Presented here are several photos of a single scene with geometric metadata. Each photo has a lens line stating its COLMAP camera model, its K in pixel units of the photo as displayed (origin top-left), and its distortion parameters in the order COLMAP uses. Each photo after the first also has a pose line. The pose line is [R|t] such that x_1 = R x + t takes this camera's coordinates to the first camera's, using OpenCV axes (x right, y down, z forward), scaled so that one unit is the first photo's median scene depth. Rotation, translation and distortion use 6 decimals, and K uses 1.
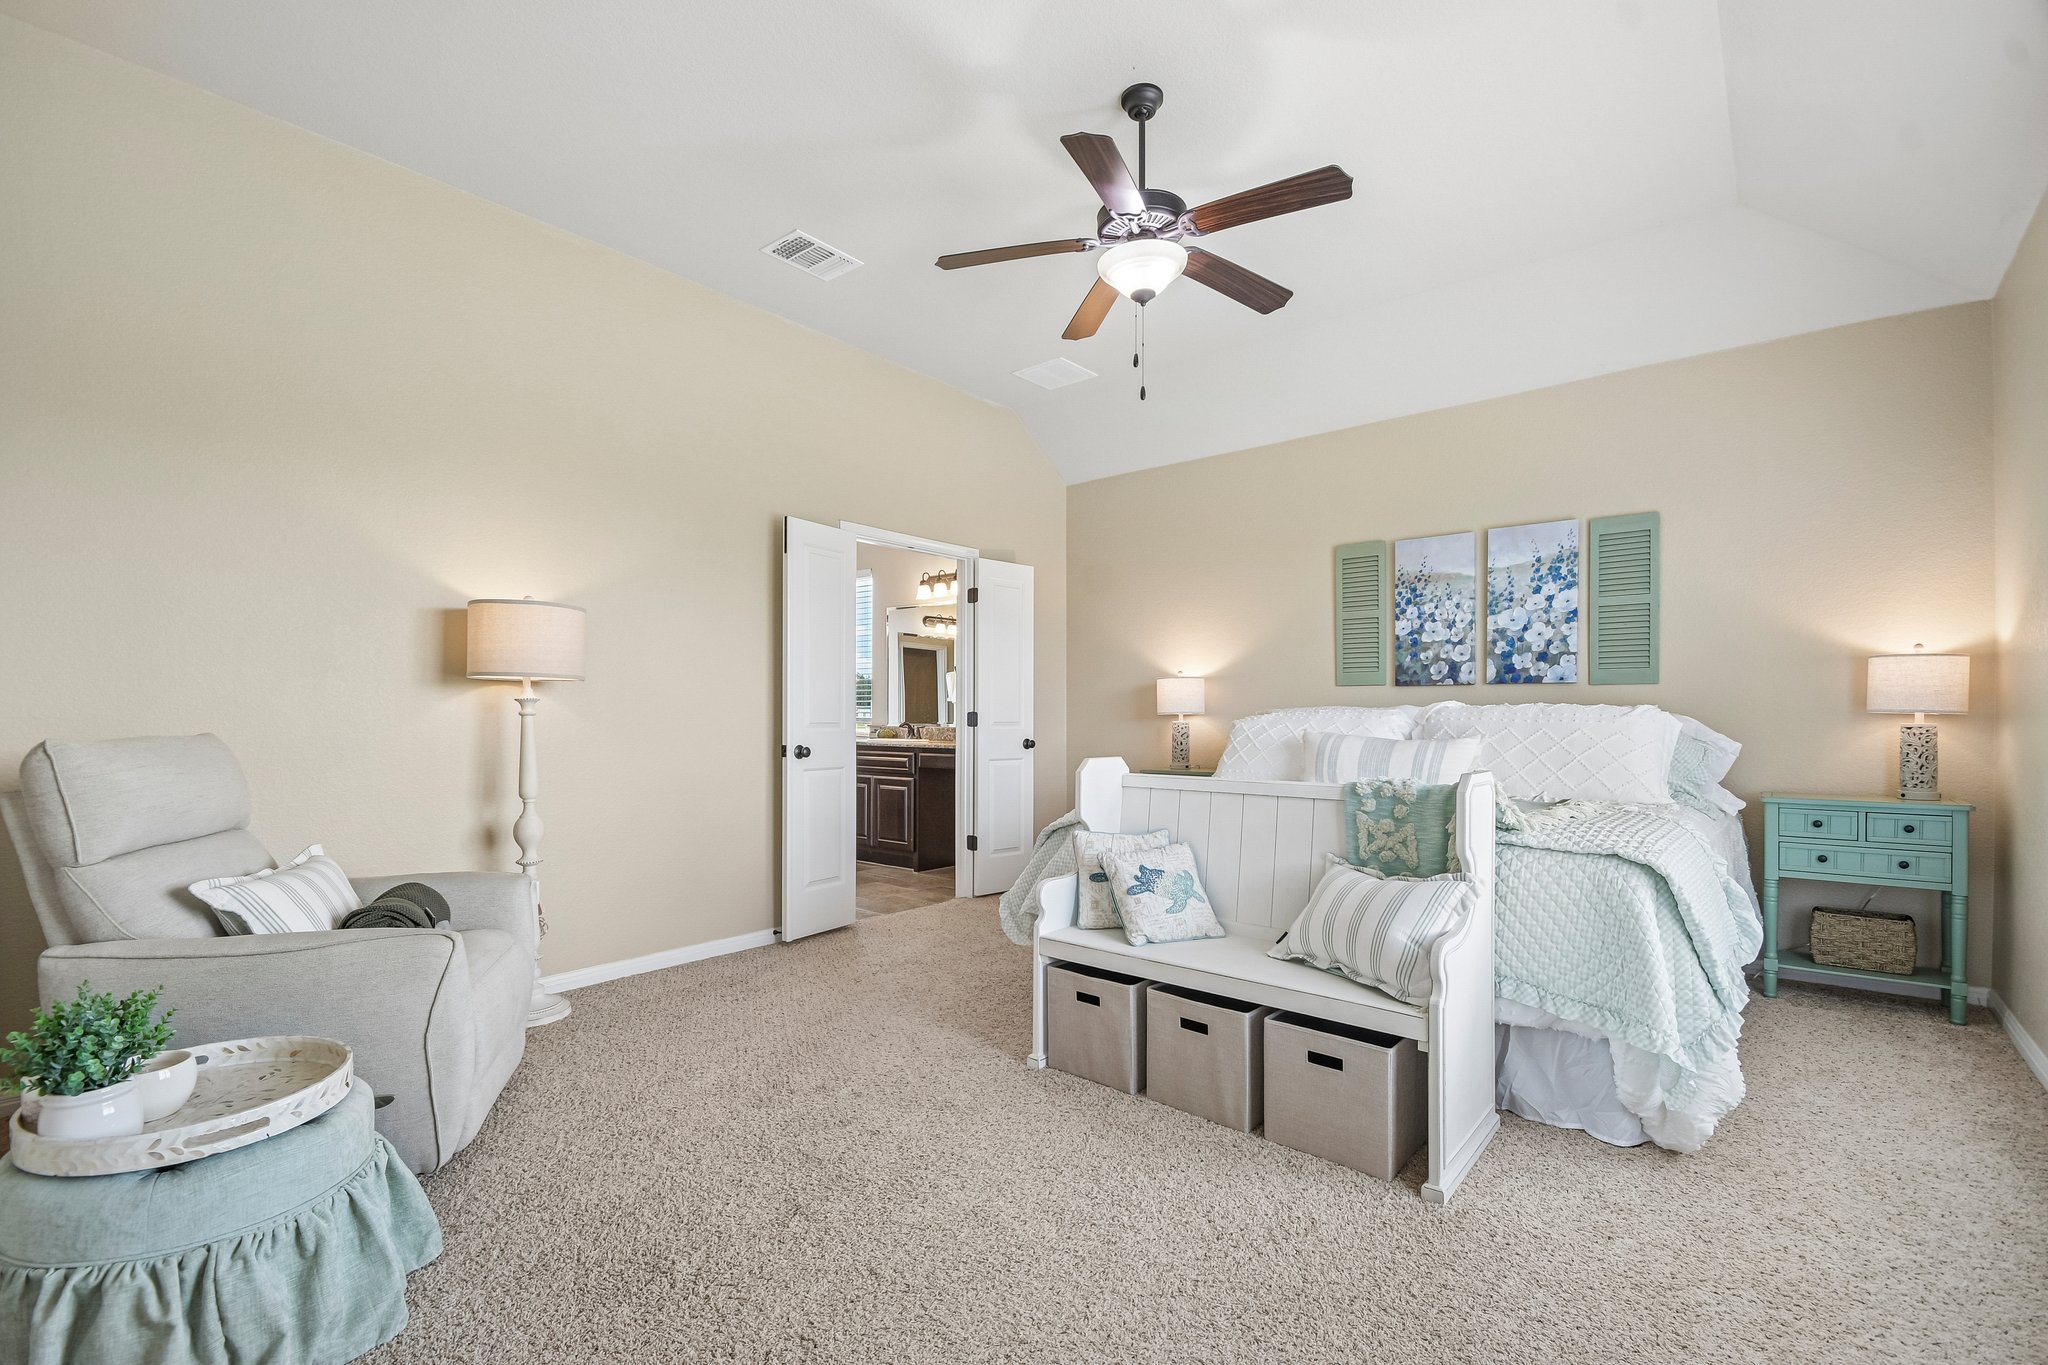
lens RADIAL K [[906.0, 0, 1031.1], [0, 906.0, 687.0], [0, 0, 1]] dist [-0.000702, -0.007176]
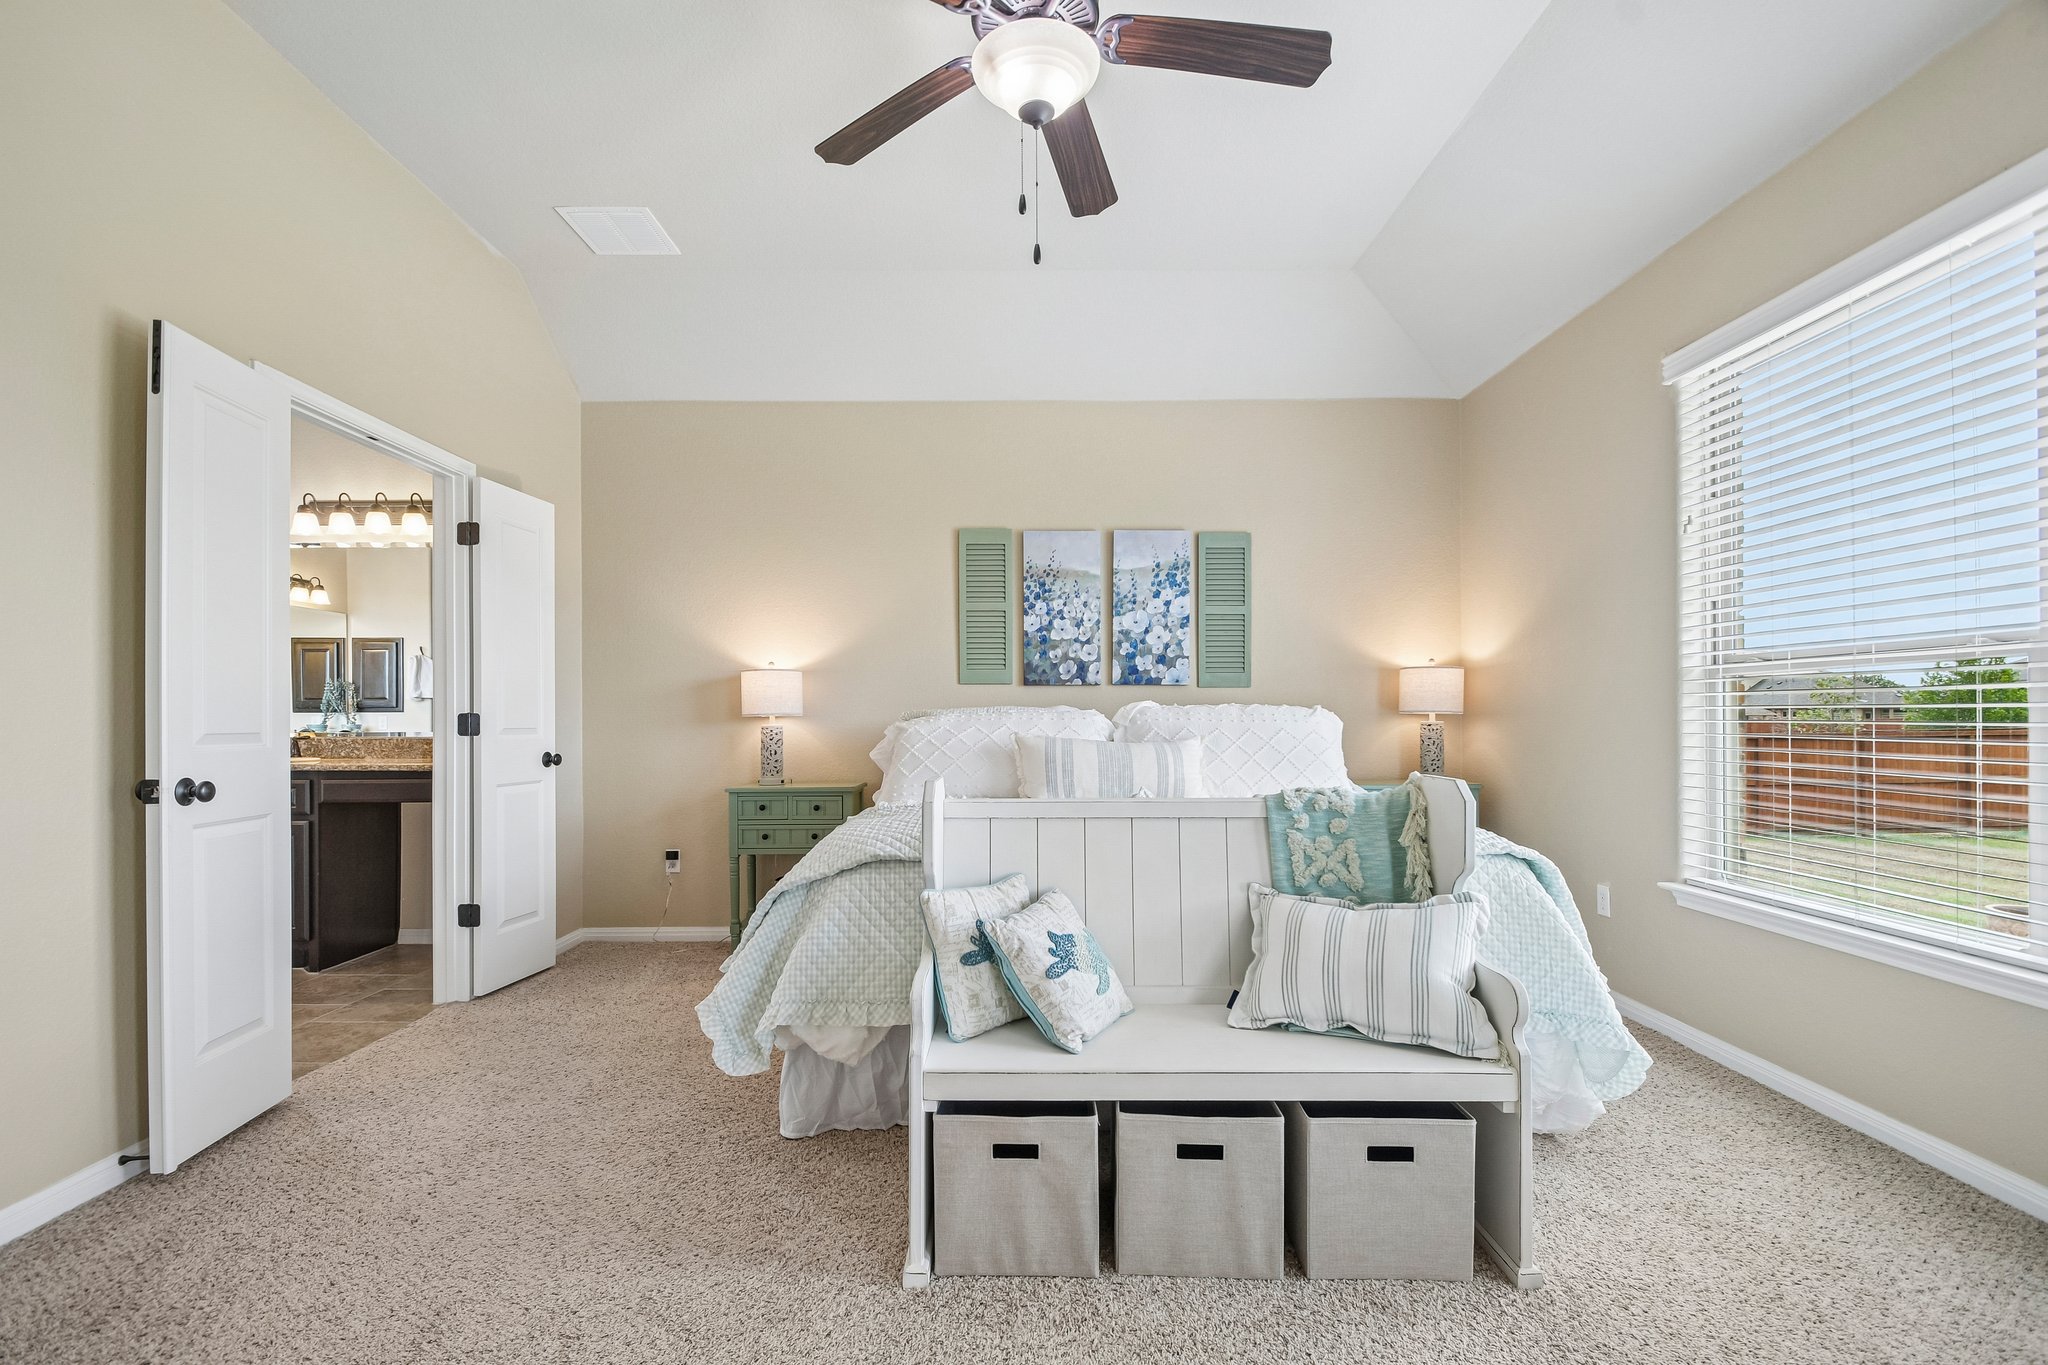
lens RADIAL K [[906.0, 0, 1024.7], [0, 906.0, 691.3], [0, 0, 1]] dist [-0.000702, -0.007176]
pose [[0.765102, 0.015823, 0.643714, -0.219552], [-0.016688, 0.999850, -0.004743, 0.010555], [-0.643692, -0.007113, 0.765251, 0.309670]]
